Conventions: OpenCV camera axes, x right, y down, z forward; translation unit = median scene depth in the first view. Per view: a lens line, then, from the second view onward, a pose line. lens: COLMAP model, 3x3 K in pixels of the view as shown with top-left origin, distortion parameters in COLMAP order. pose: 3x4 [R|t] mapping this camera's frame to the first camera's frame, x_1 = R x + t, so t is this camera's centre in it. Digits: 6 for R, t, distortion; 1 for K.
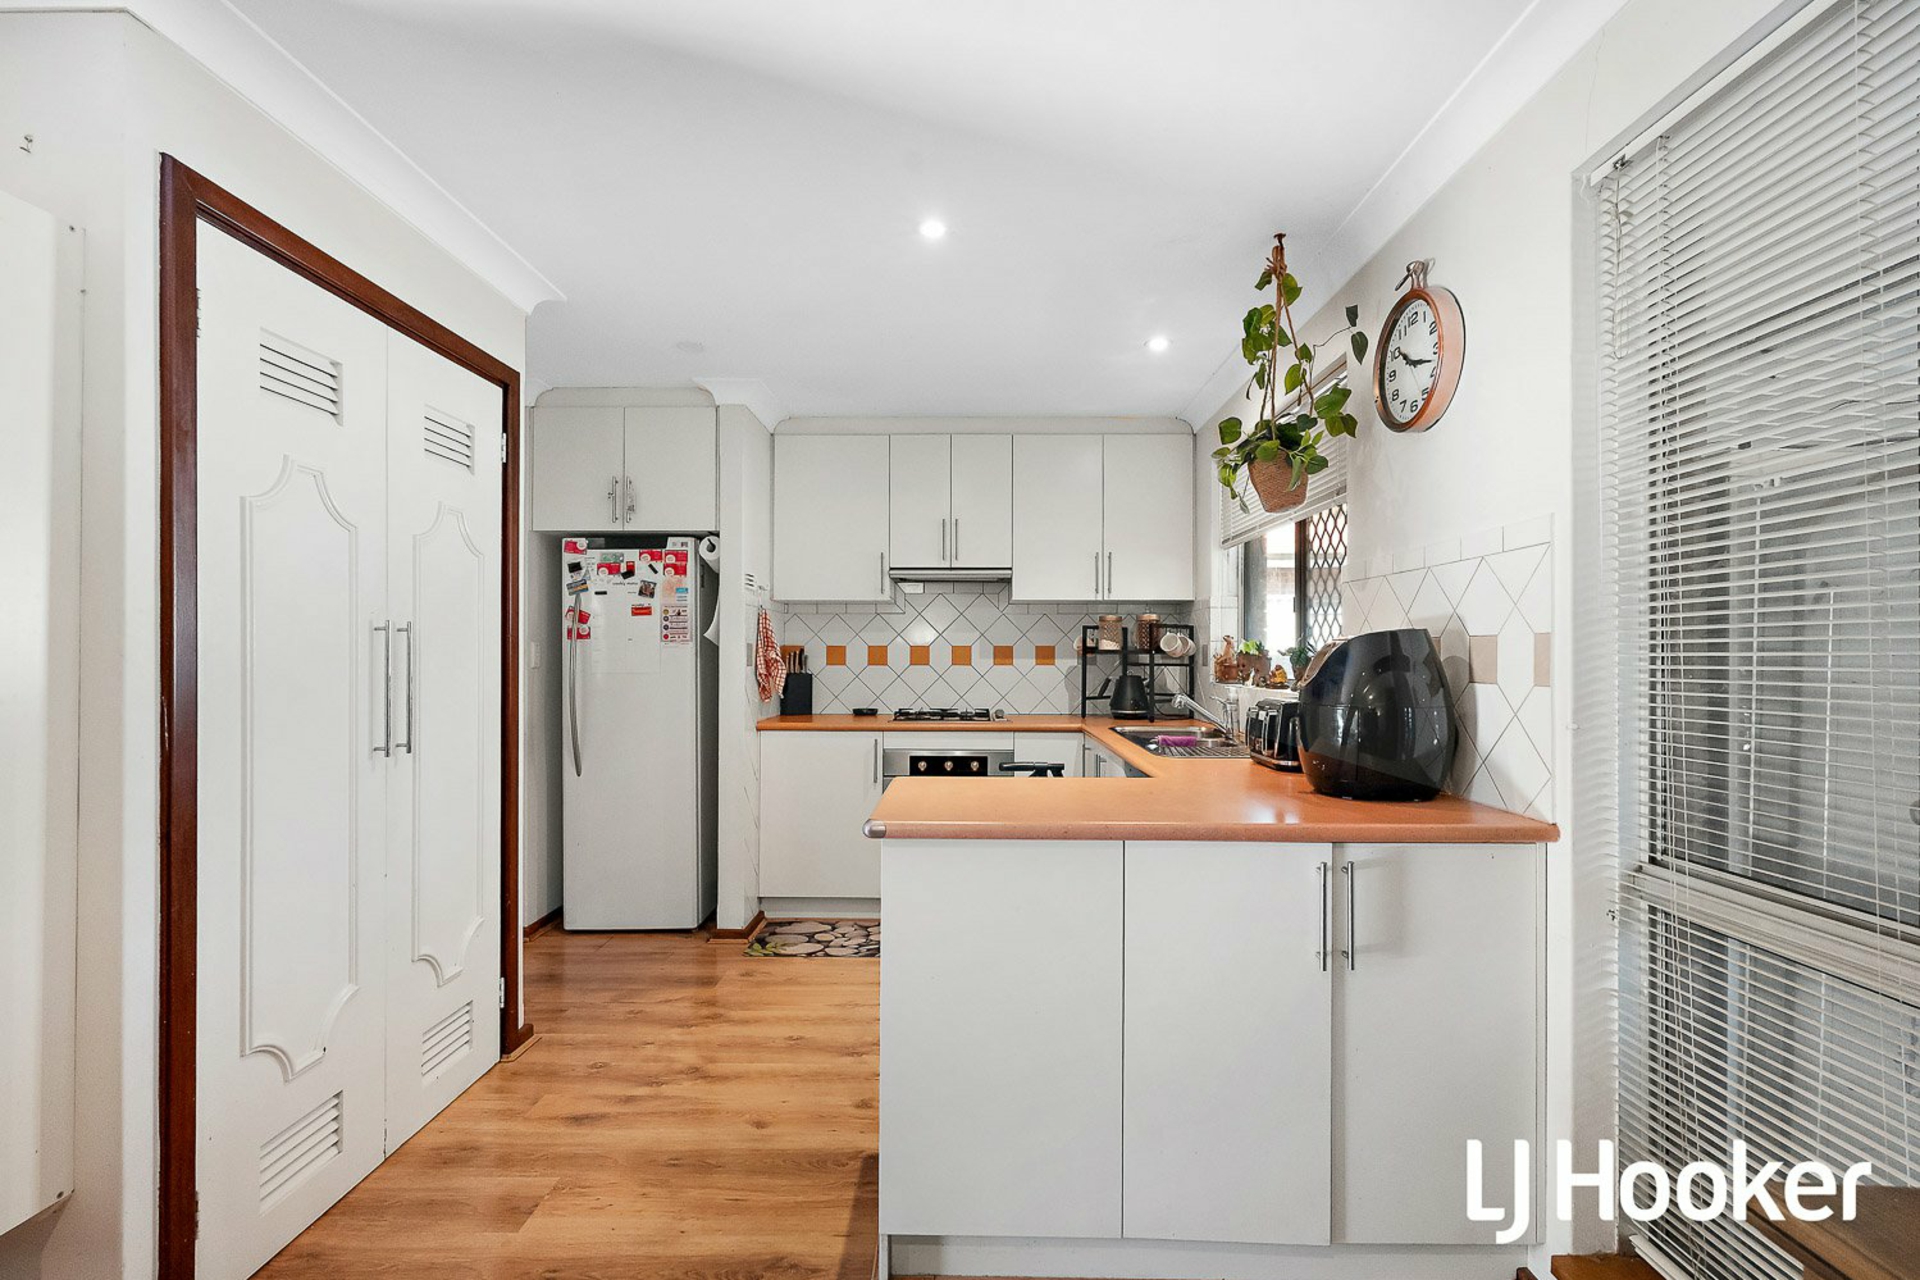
lens RADIAL K [[866.6, 0, 978.4], [0, 866.6, 664.3], [0, 0, 1]] dist [-0.007095, 0.001457]
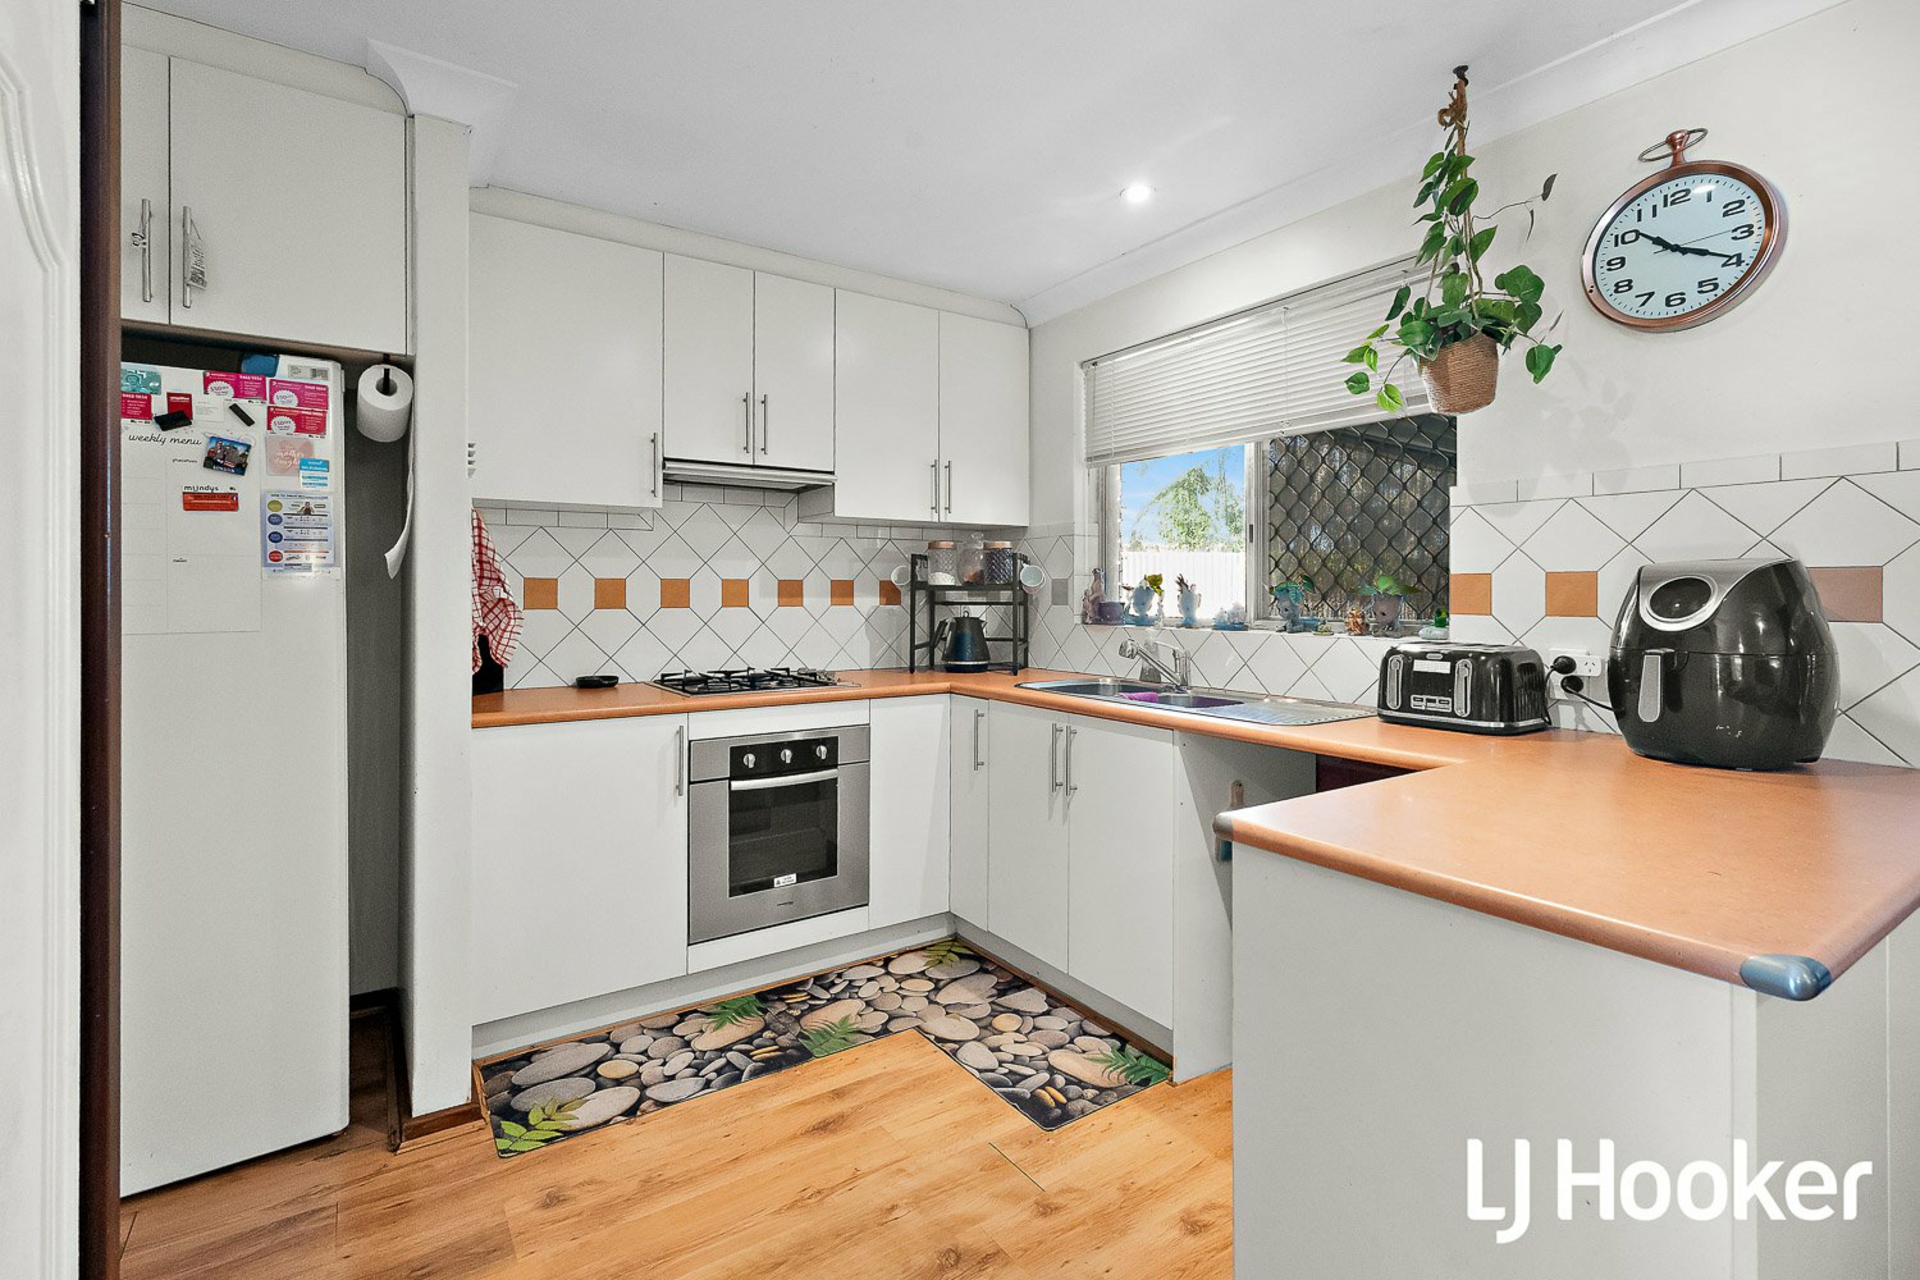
lens RADIAL K [[866.6, 0, 950.3], [0, 866.6, 600.4], [0, 0, 1]] dist [-0.007095, 0.001457]
pose [[0.828006, -0.008481, 0.560655, -0.318096], [0.010010, 0.999950, 0.000343, -0.003308], [-0.560630, 0.005328, 0.828049, 0.380750]]
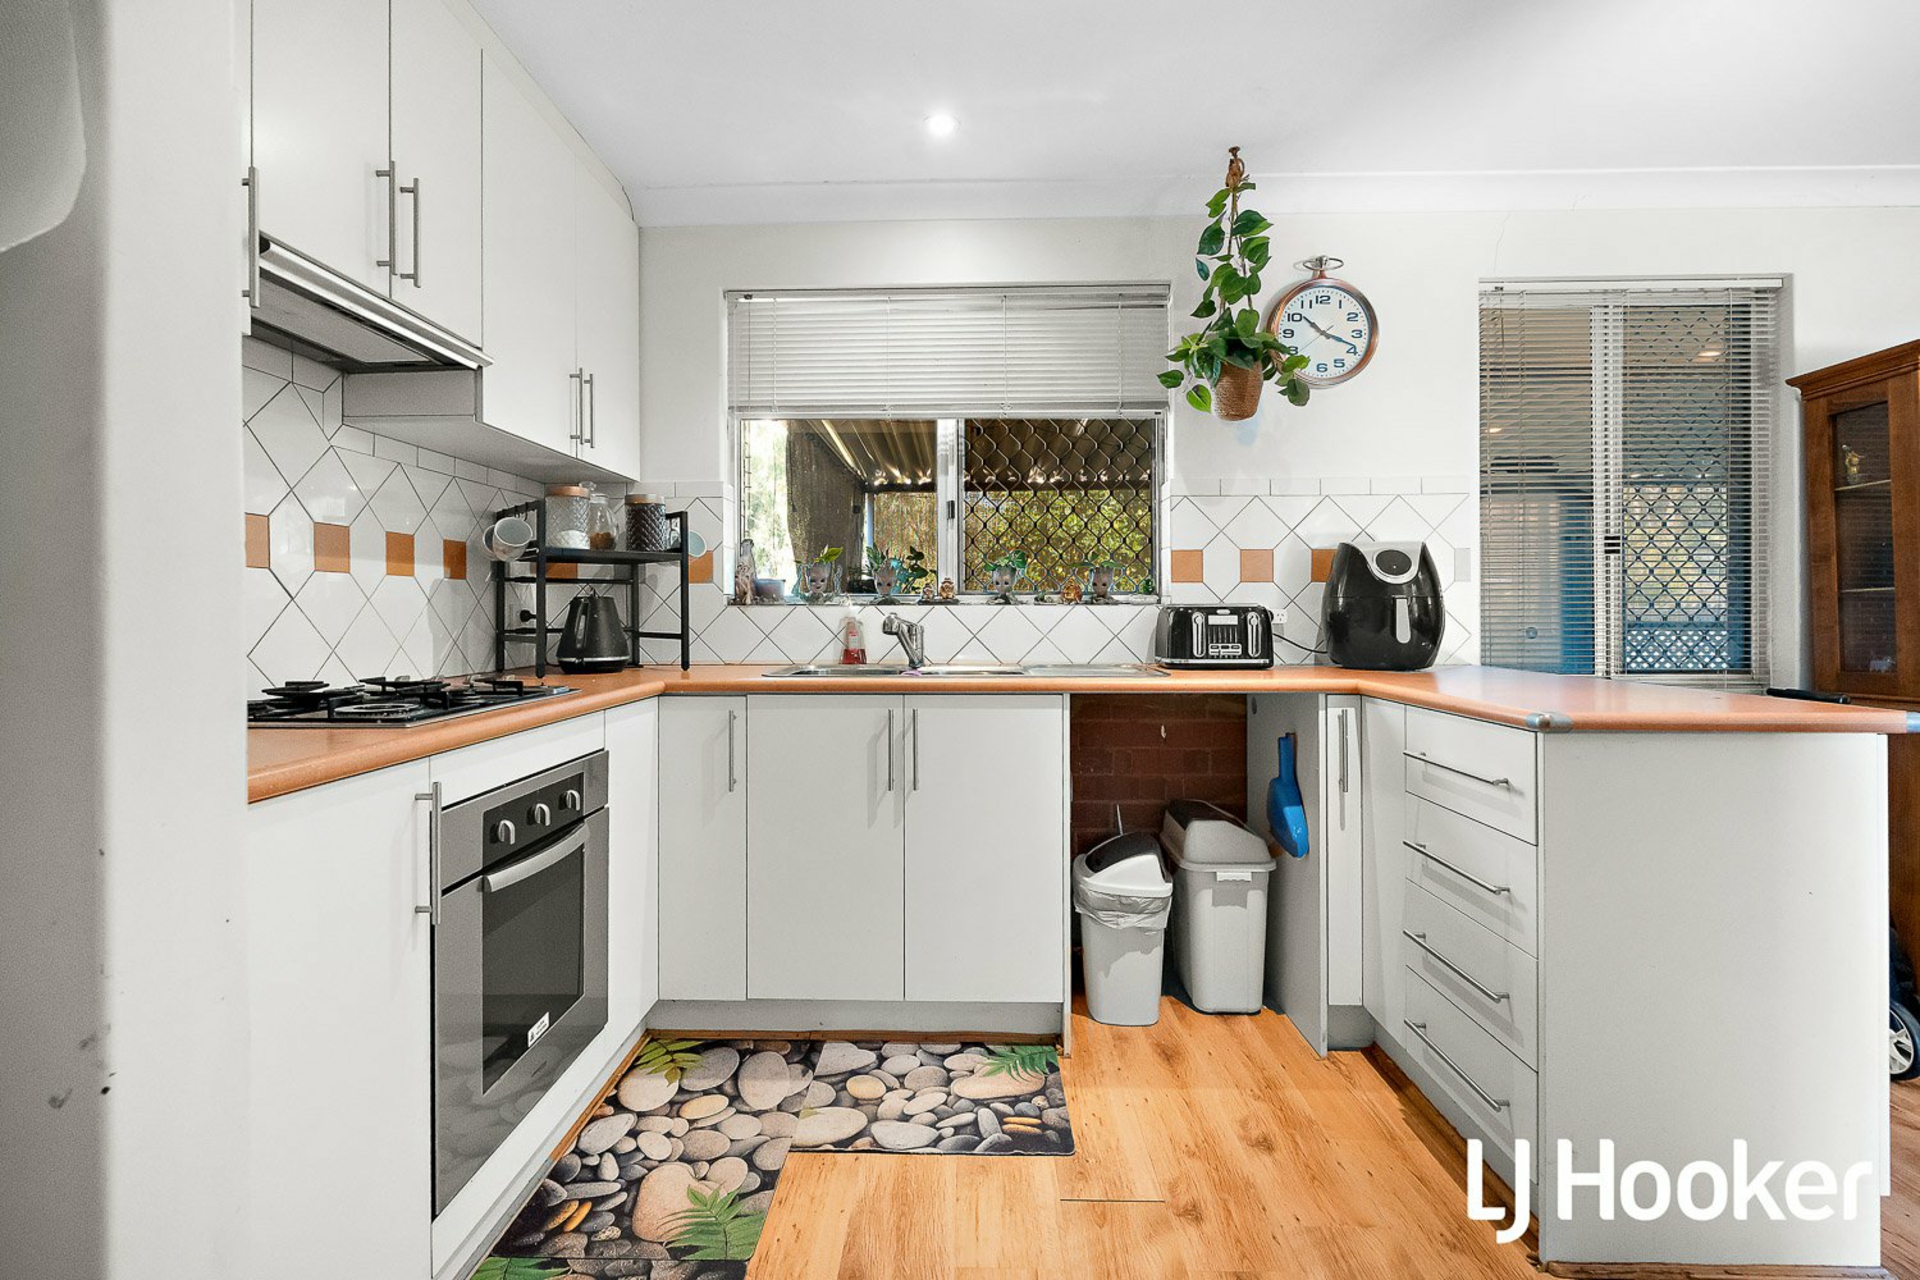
lens RADIAL K [[866.6, 0, 935.1], [0, 866.6, 614.4], [0, 0, 1]] dist [-0.007095, 0.001457]
pose [[0.031428, -0.008594, 0.999469, -0.437658], [0.015252, 0.999851, 0.008117, 0.026316], [-0.999390, 0.014989, 0.031554, 0.835452]]
